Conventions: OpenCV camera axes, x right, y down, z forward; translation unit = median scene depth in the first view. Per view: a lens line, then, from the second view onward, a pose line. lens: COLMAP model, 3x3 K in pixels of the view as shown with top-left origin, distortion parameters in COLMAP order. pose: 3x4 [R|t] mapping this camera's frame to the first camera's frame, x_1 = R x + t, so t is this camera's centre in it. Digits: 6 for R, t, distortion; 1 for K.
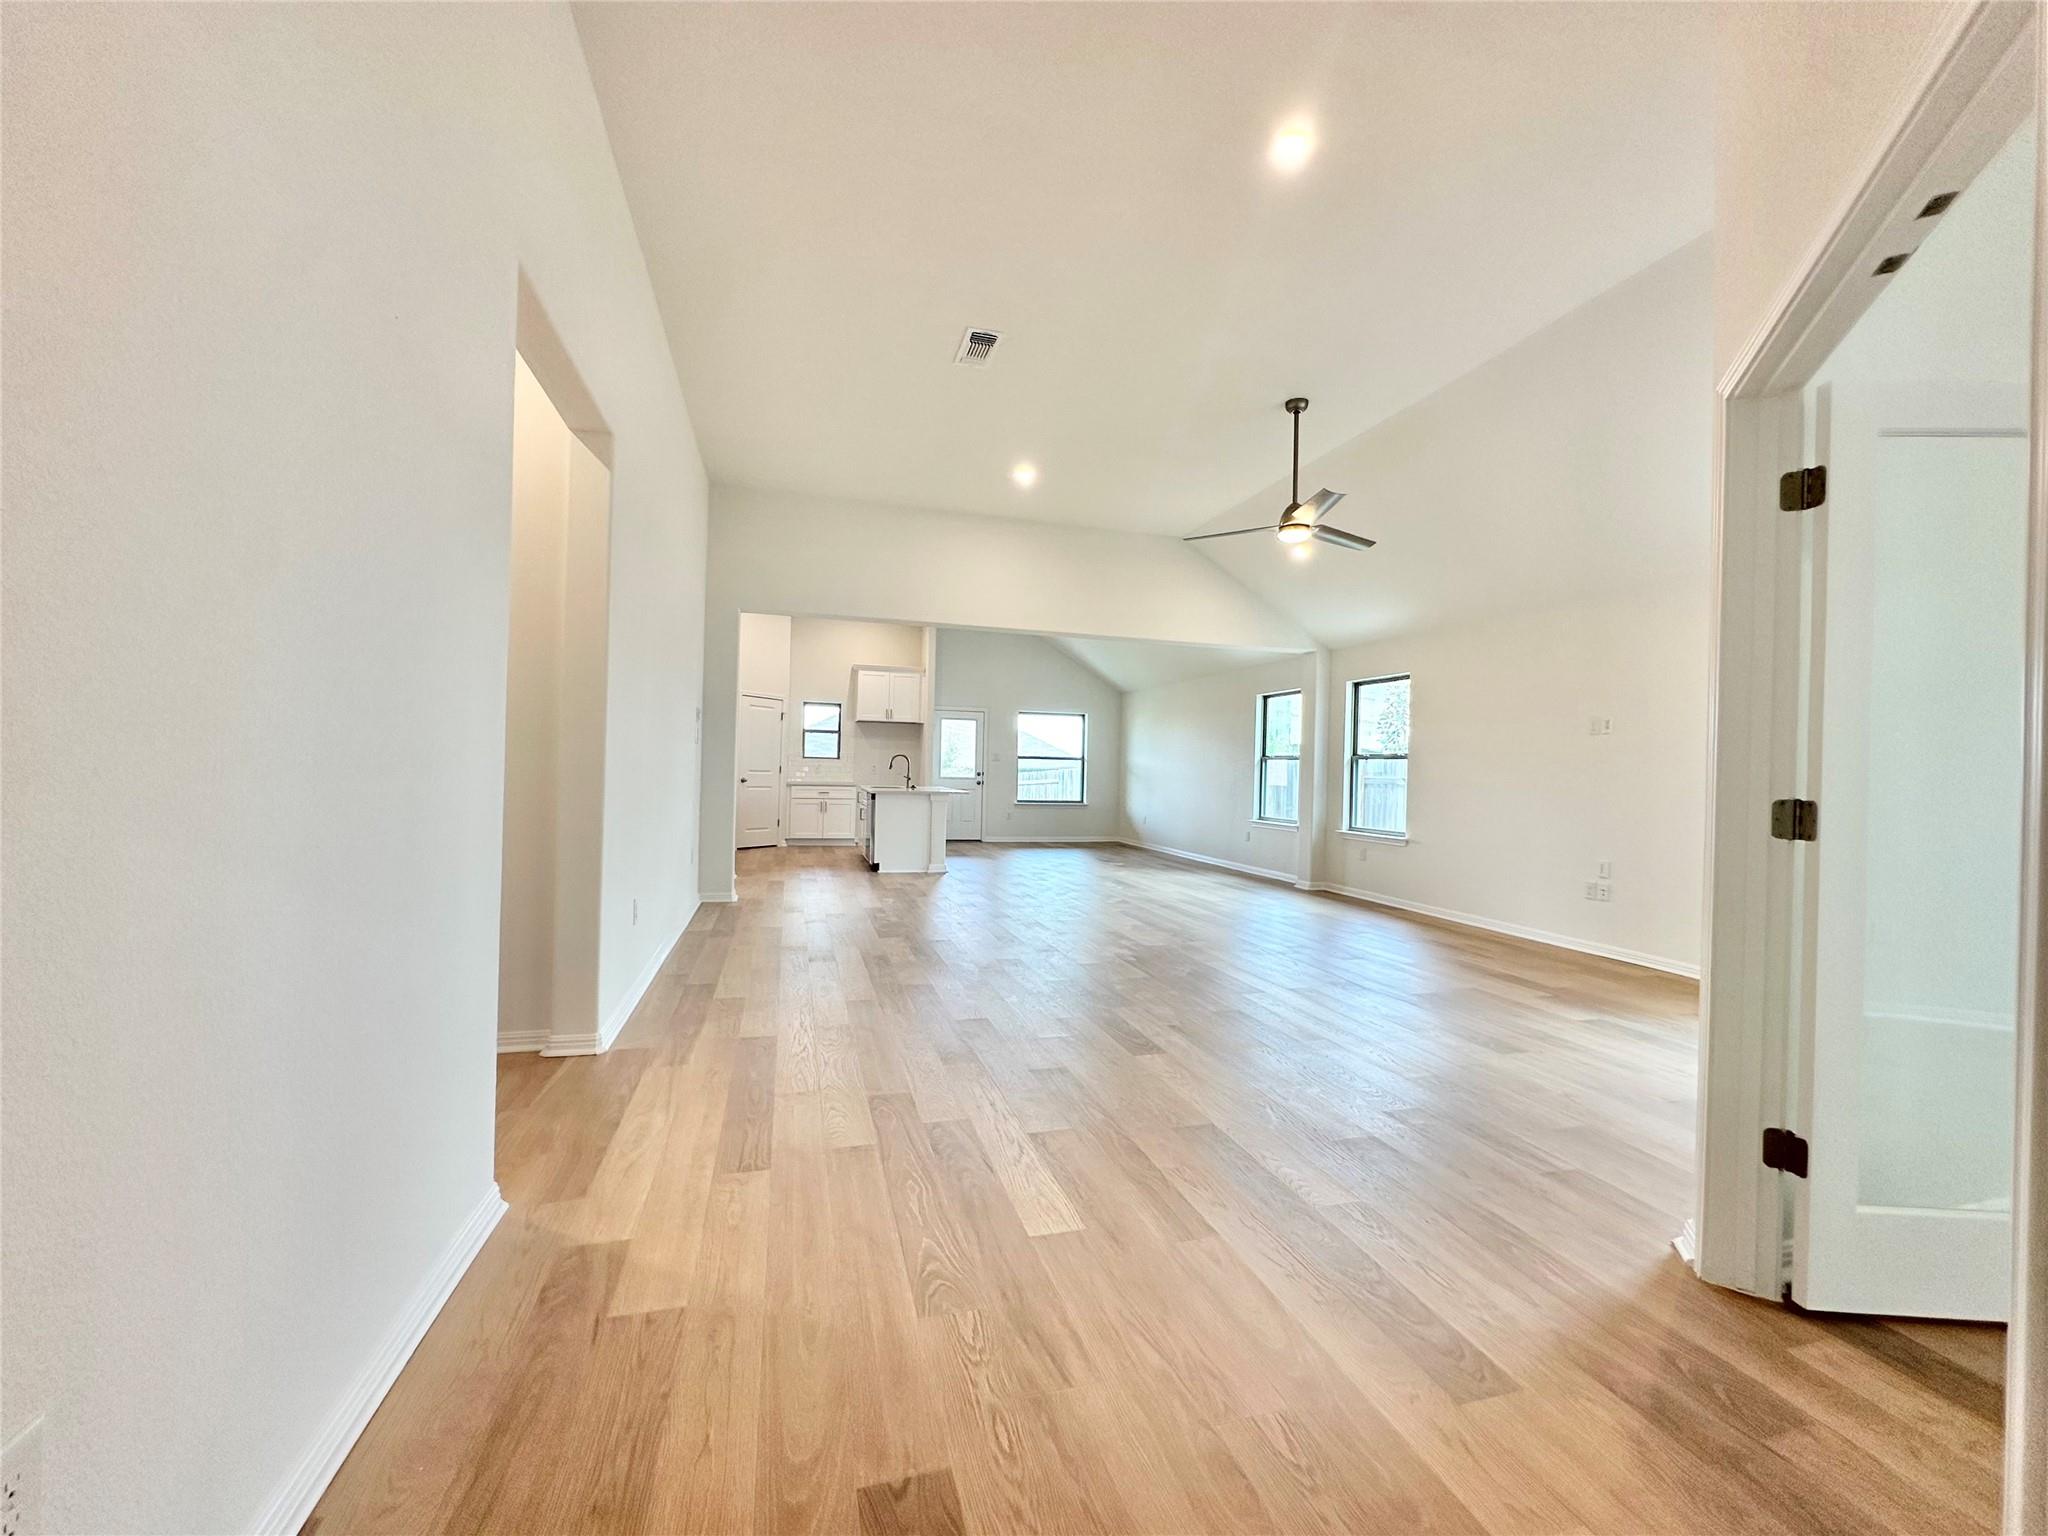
lens RADIAL K [[819.4, 0, 1024.9], [0, 819.4, 765.0], [0, 0, 1]] dist [-0.004379, 0.000137]
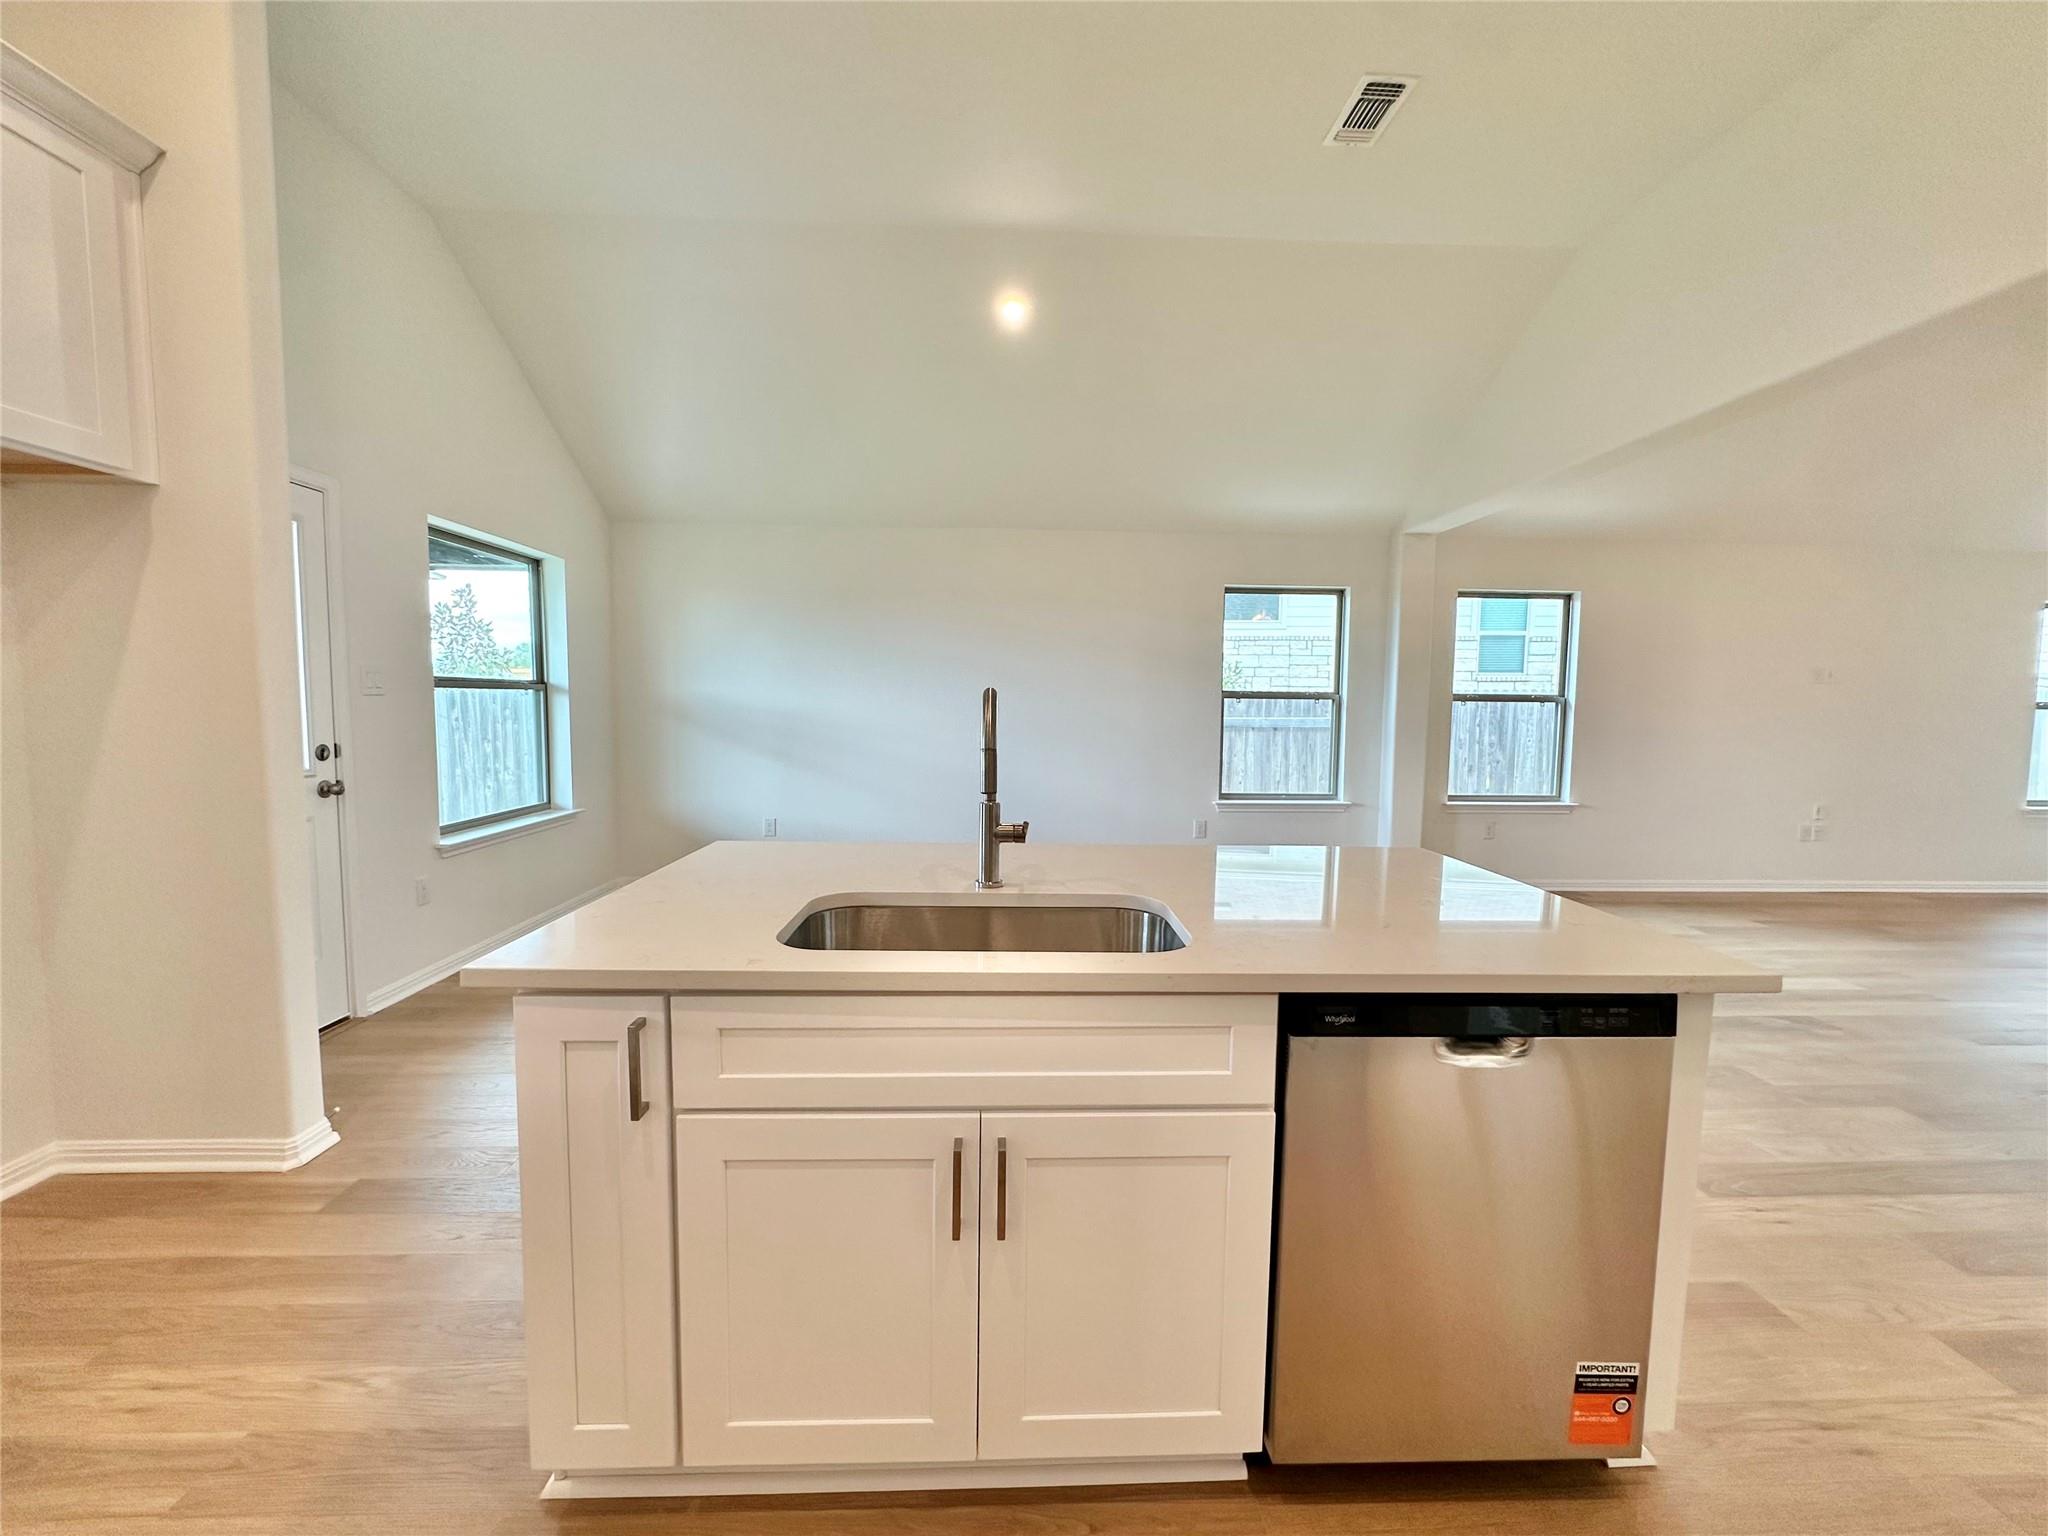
lens RADIAL K [[819.4, 0, 1024.9], [0, 819.4, 765.0], [0, 0, 1]] dist [-0.004379, 0.000137]
pose [[0.238272, -0.094207, 0.966619, -0.266950], [-0.011792, 0.994930, 0.099873, -0.012959], [-0.971127, -0.035195, 0.235953, 0.832734]]
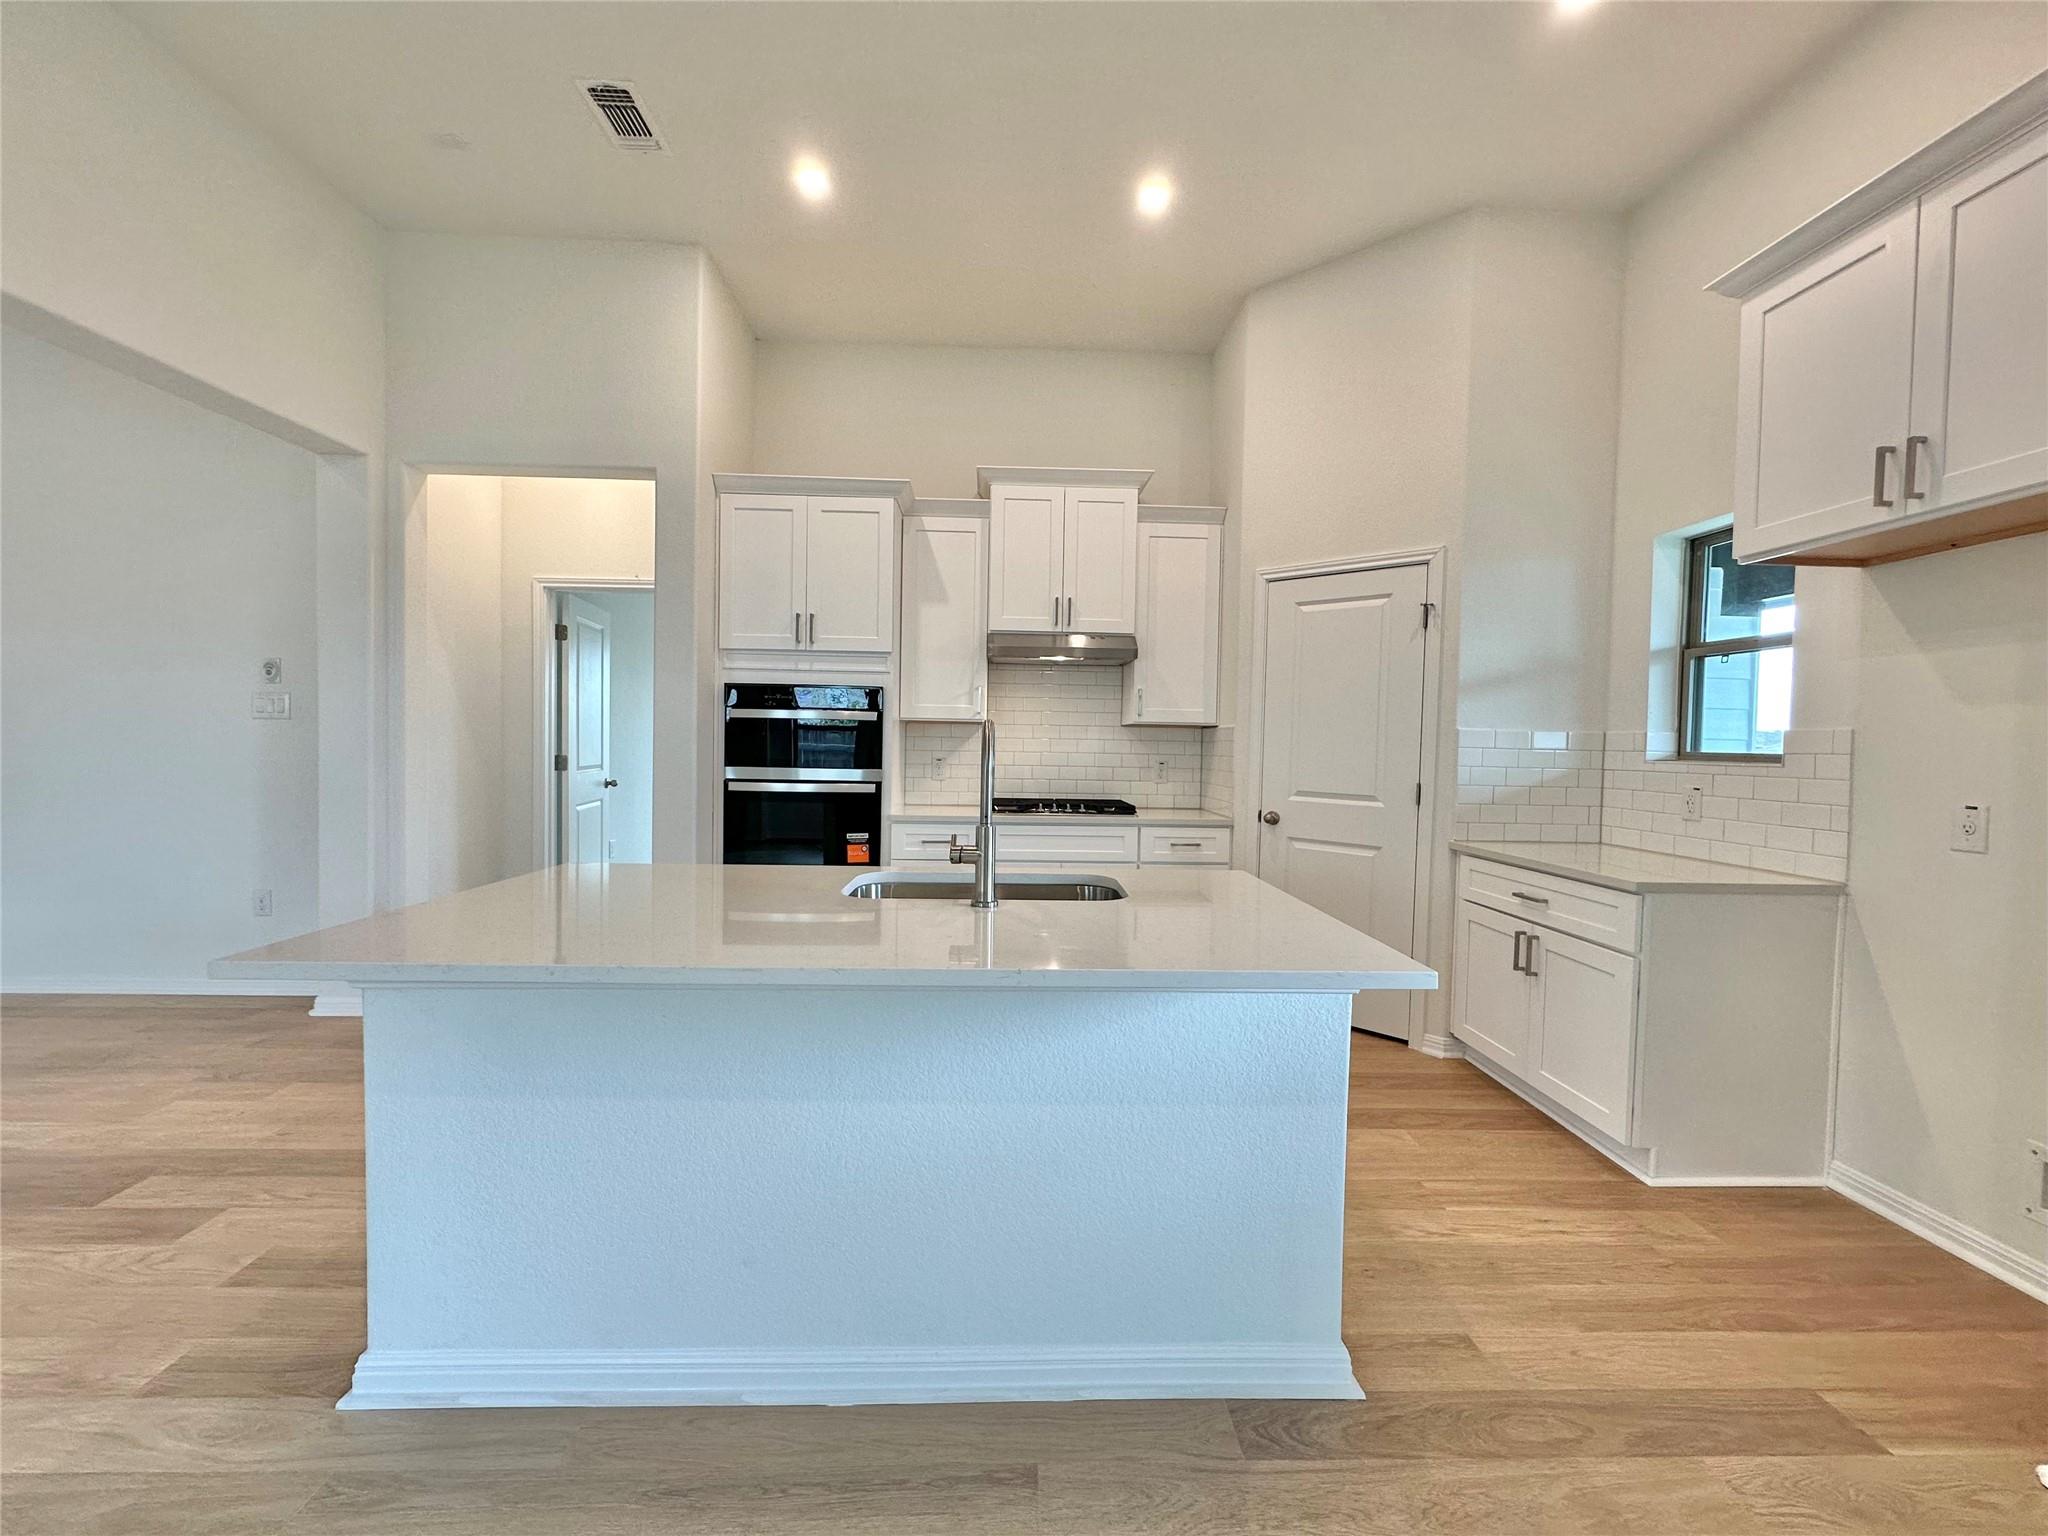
lens RADIAL K [[819.4, 0, 1024.9], [0, 819.4, 765.0], [0, 0, 1]] dist [-0.004379, 0.000137]
pose [[-0.238533, -0.002209, -0.971132, 0.027037], [-0.020922, 0.999777, 0.002865, -0.003181], [0.970909, 0.021001, -0.238526, 0.918450]]
